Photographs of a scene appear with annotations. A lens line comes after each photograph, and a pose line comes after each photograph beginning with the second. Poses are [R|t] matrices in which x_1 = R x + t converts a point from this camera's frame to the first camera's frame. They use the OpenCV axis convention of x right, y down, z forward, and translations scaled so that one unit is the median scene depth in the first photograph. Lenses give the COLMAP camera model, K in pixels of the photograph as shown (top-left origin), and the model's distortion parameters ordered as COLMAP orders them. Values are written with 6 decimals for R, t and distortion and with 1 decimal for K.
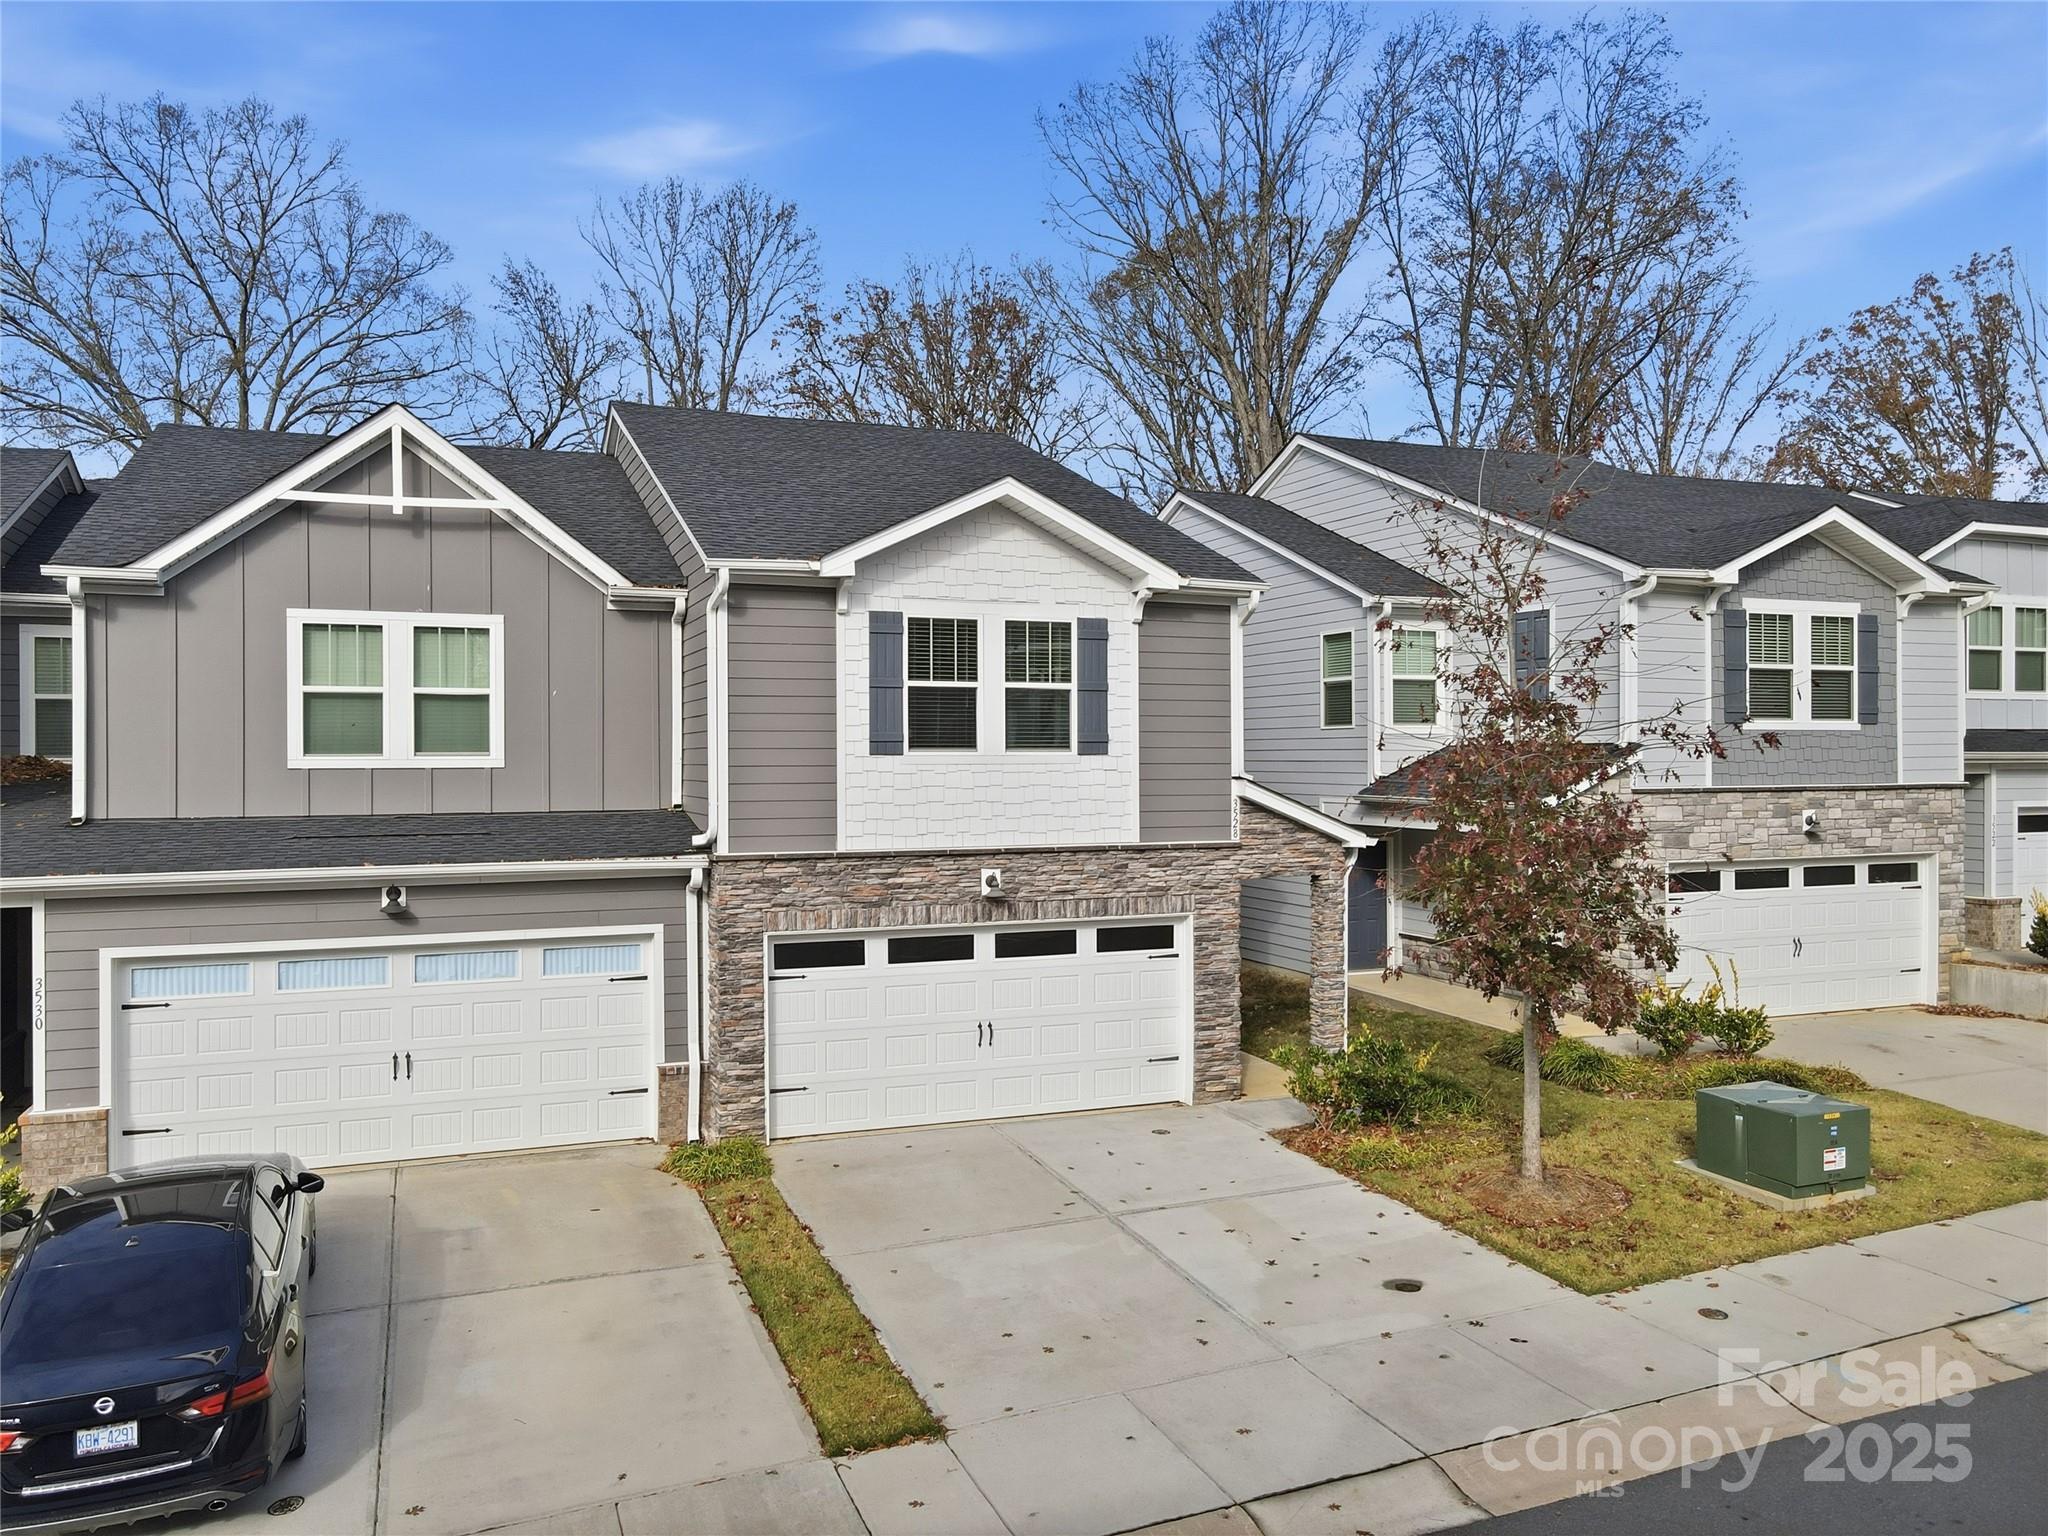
lens RADIAL K [[1506.6, 0, 1012.2], [0, 1506.6, 766.0], [0, 0, 1]] dist [0.006963, 0.005685]
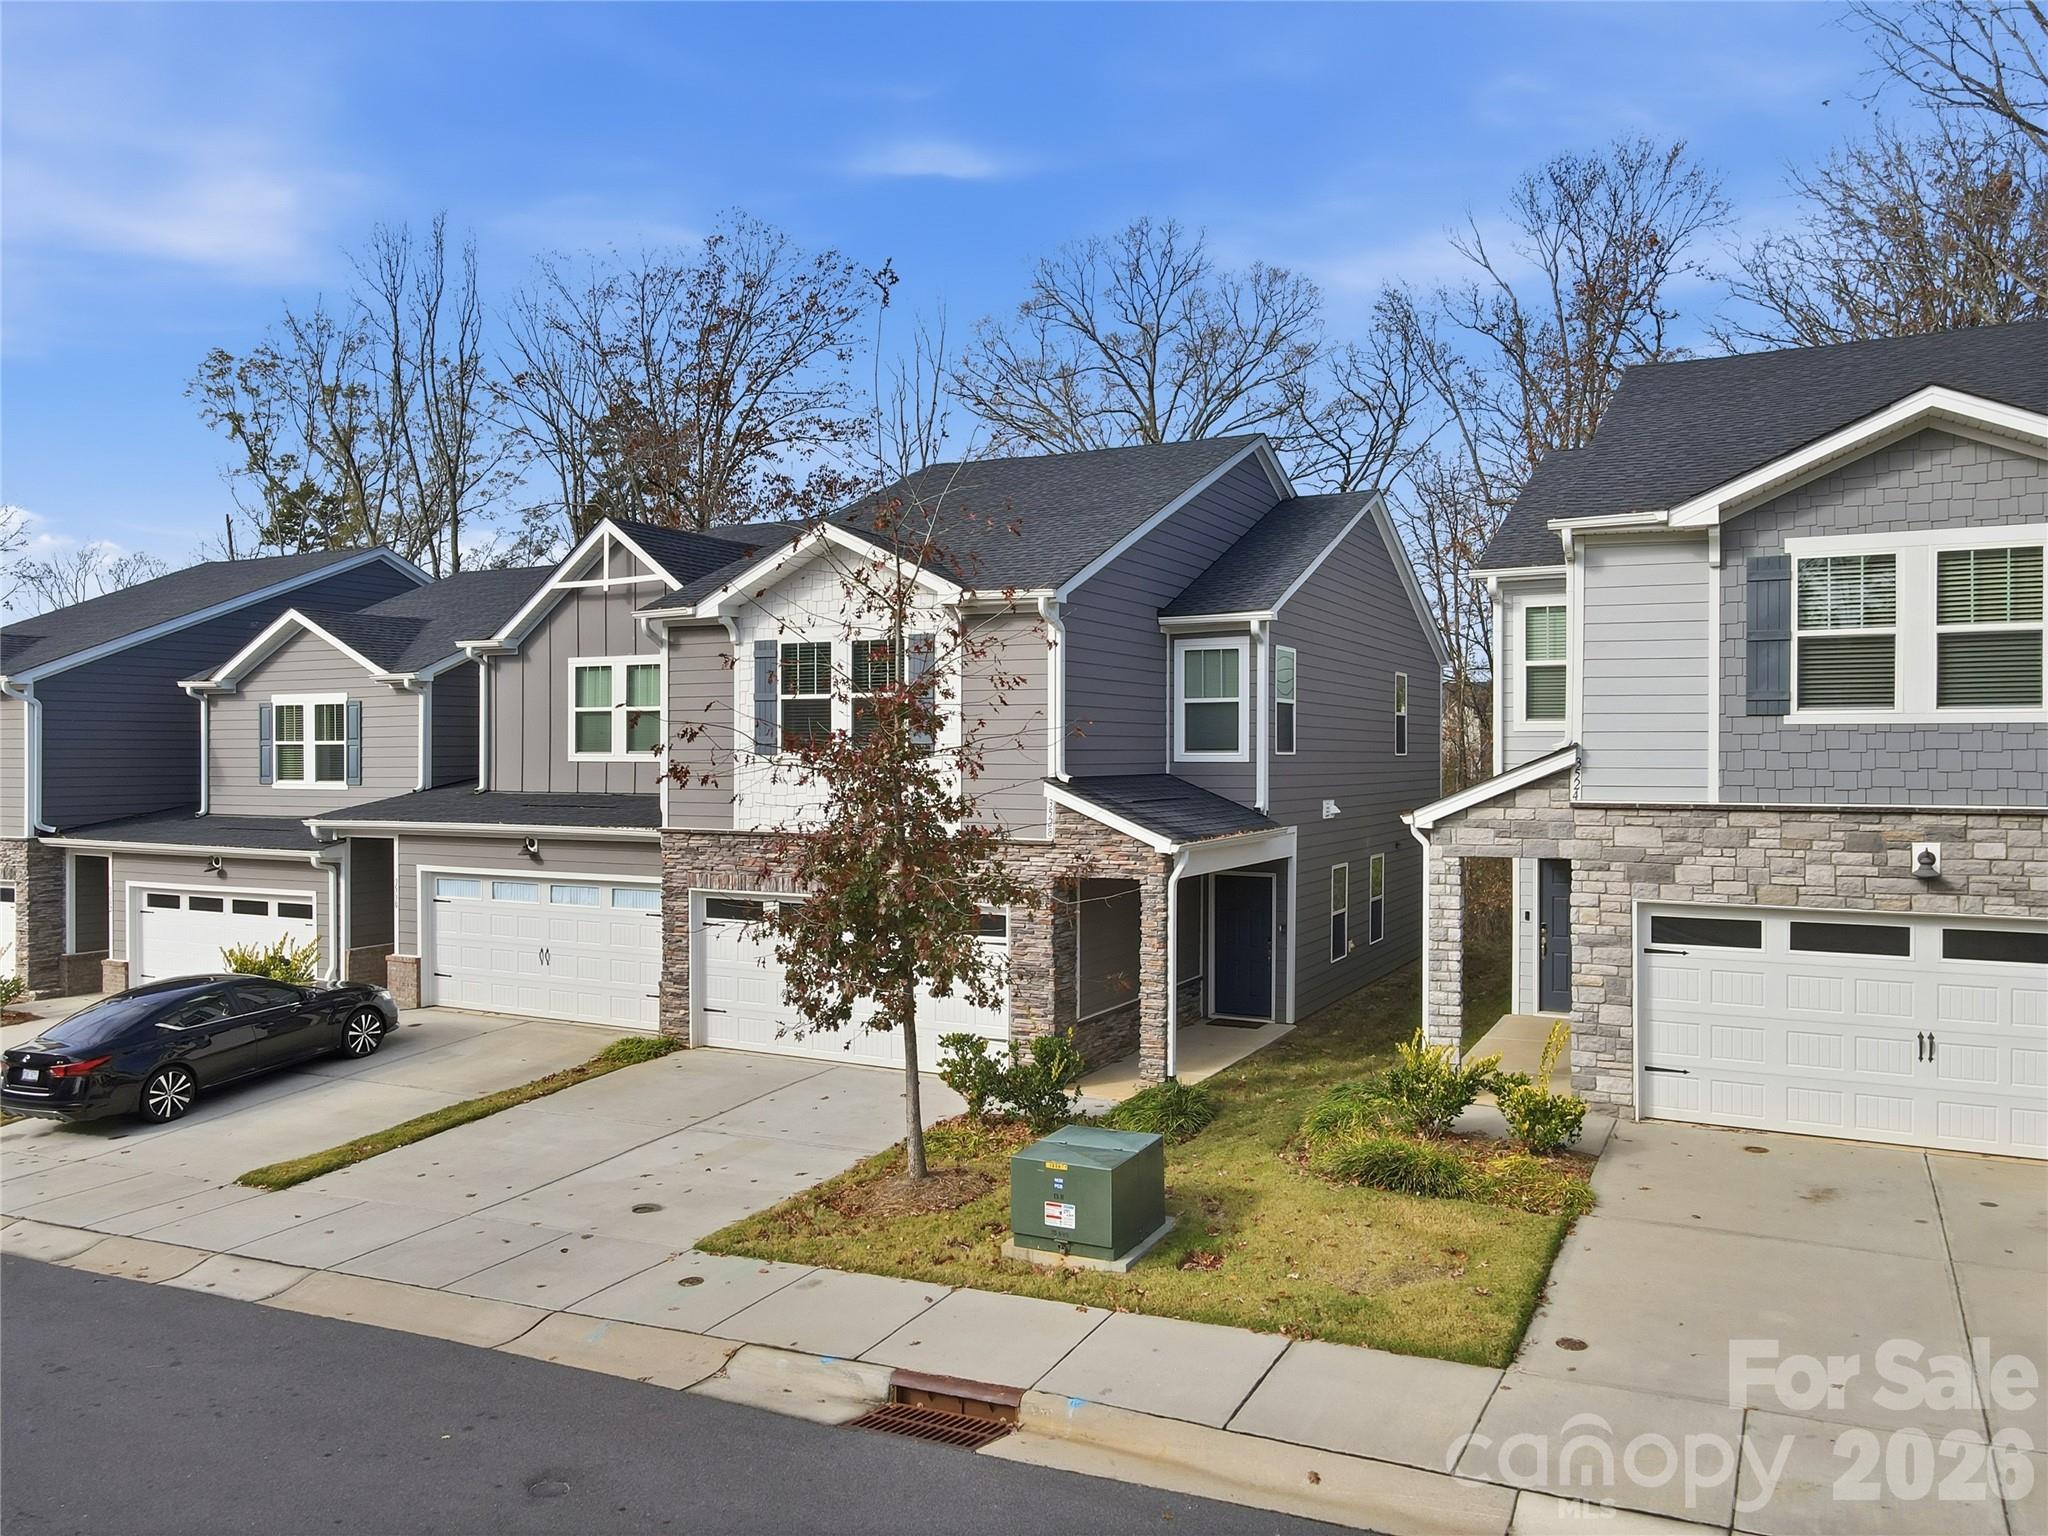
lens RADIAL K [[1506.6, 0, 1012.2], [0, 1506.6, 766.0], [0, 0, 1]] dist [0.006963, 0.005685]
pose [[0.657379, 0.010639, -0.753485, 0.983639], [-0.007695, 0.999943, 0.007406, -0.008739], [0.753520, 0.000930, 0.657424, 0.326705]]
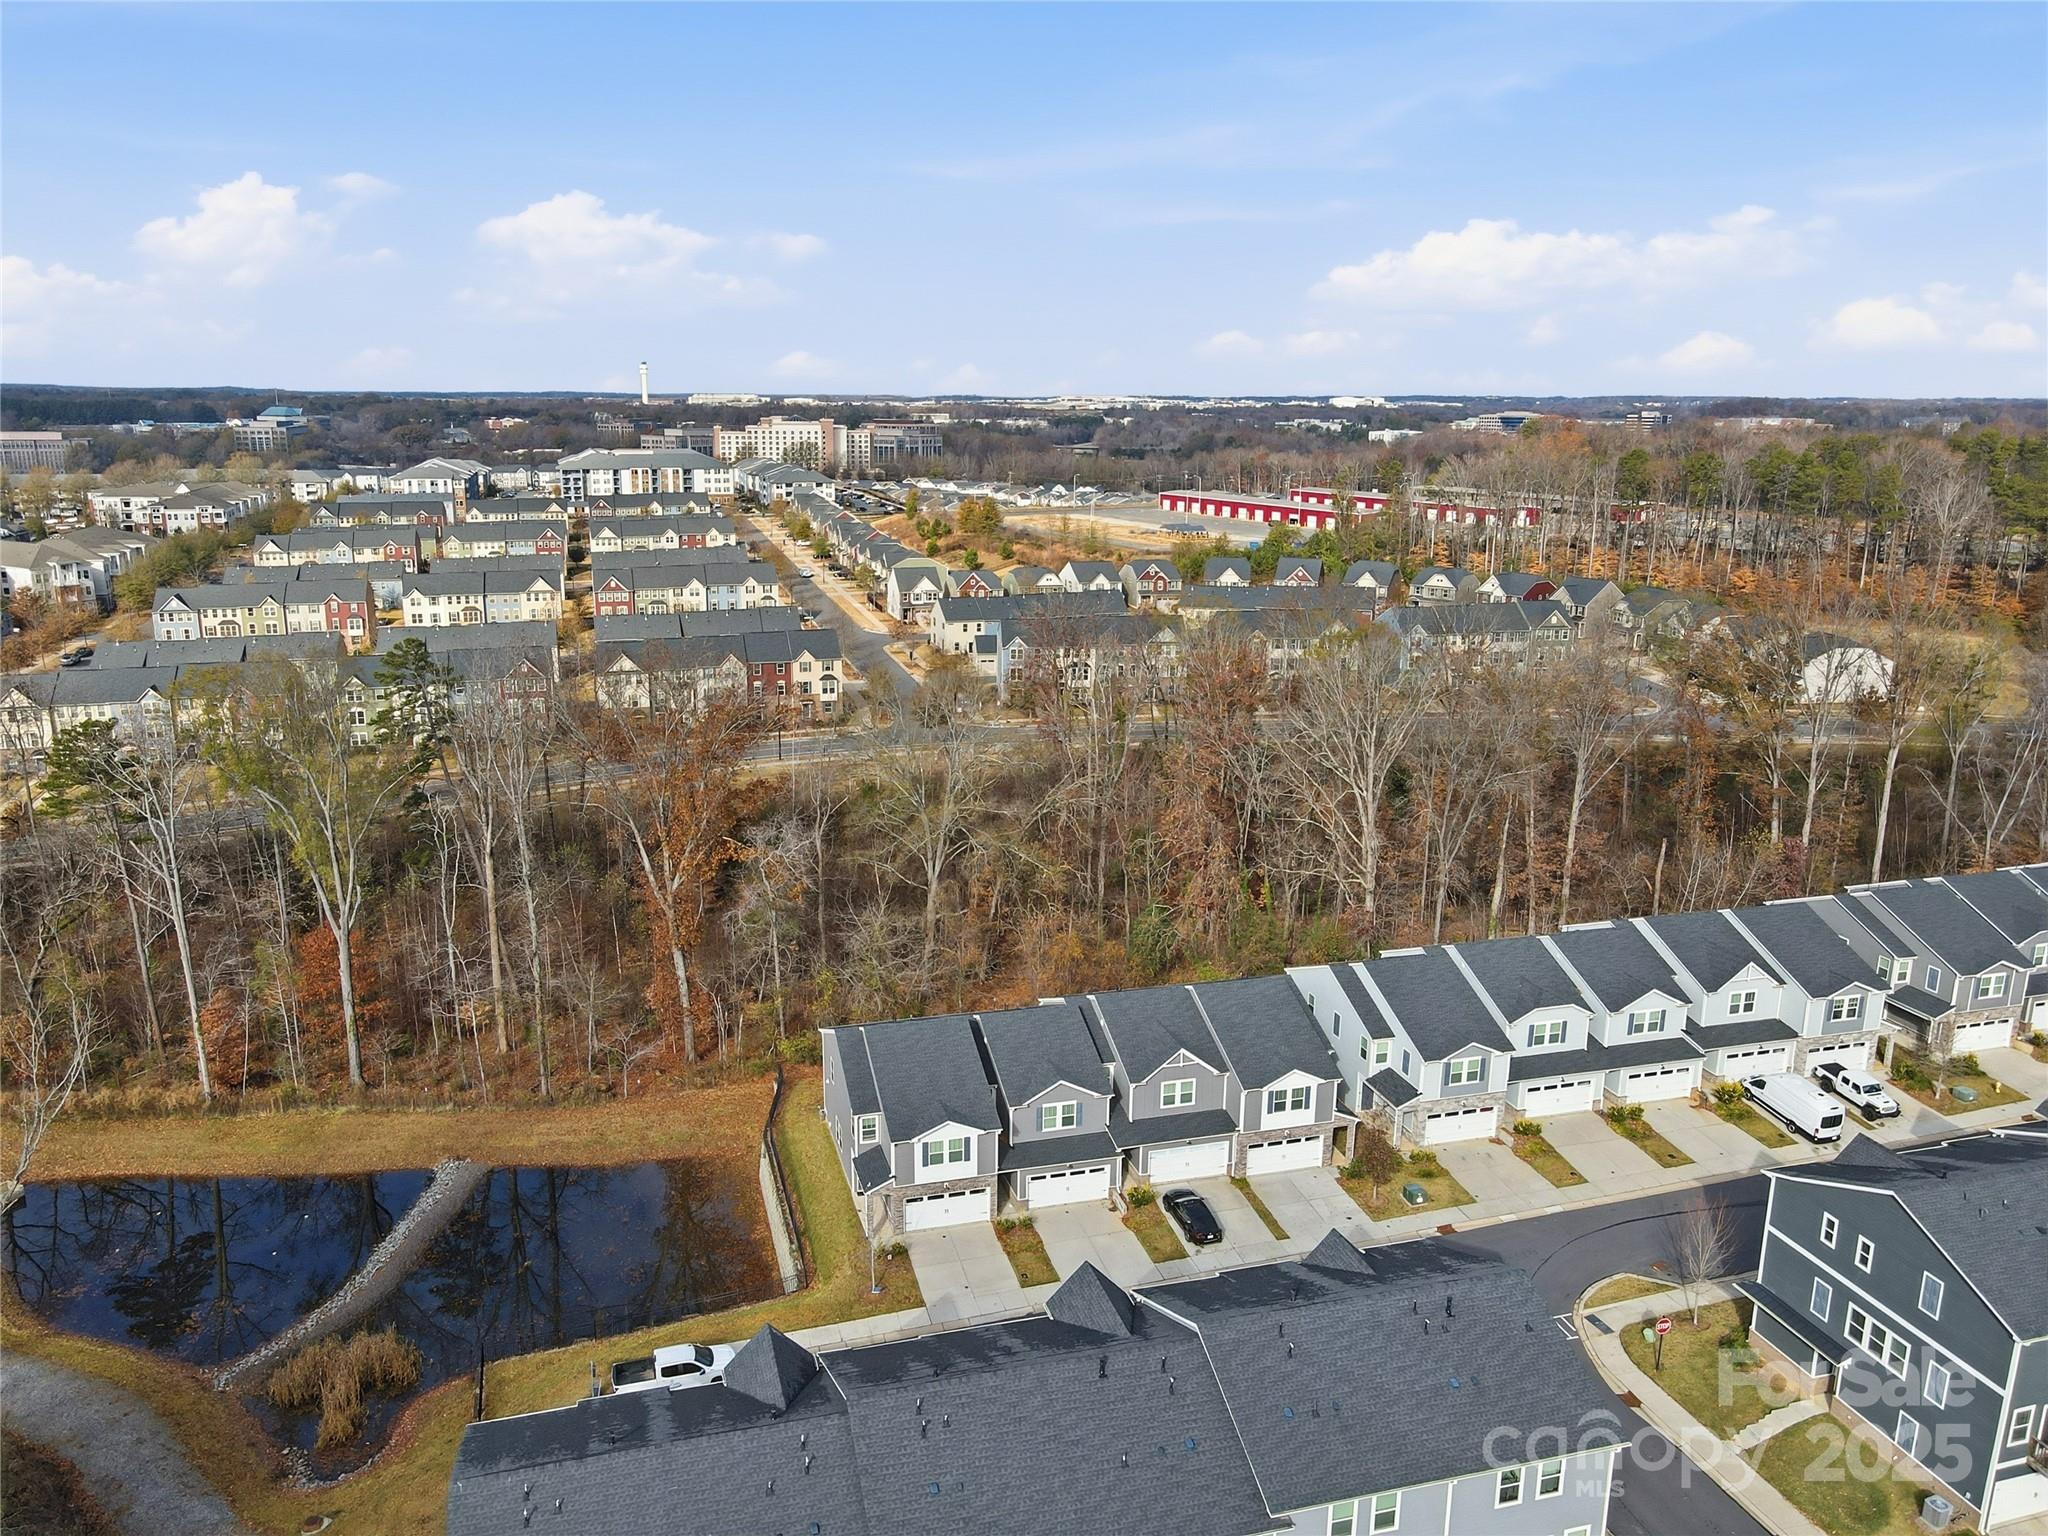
lens RADIAL K [[1506.6, 0, 1012.2], [0, 1506.6, 766.0], [0, 0, 1]] dist [0.006963, 0.005685]
pose [[0.995834, 0.029300, -0.086346, -0.581412], [-0.007445, 0.969930, 0.243270, -2.572425], [0.090877, -0.241613, 0.966108, -4.112959]]
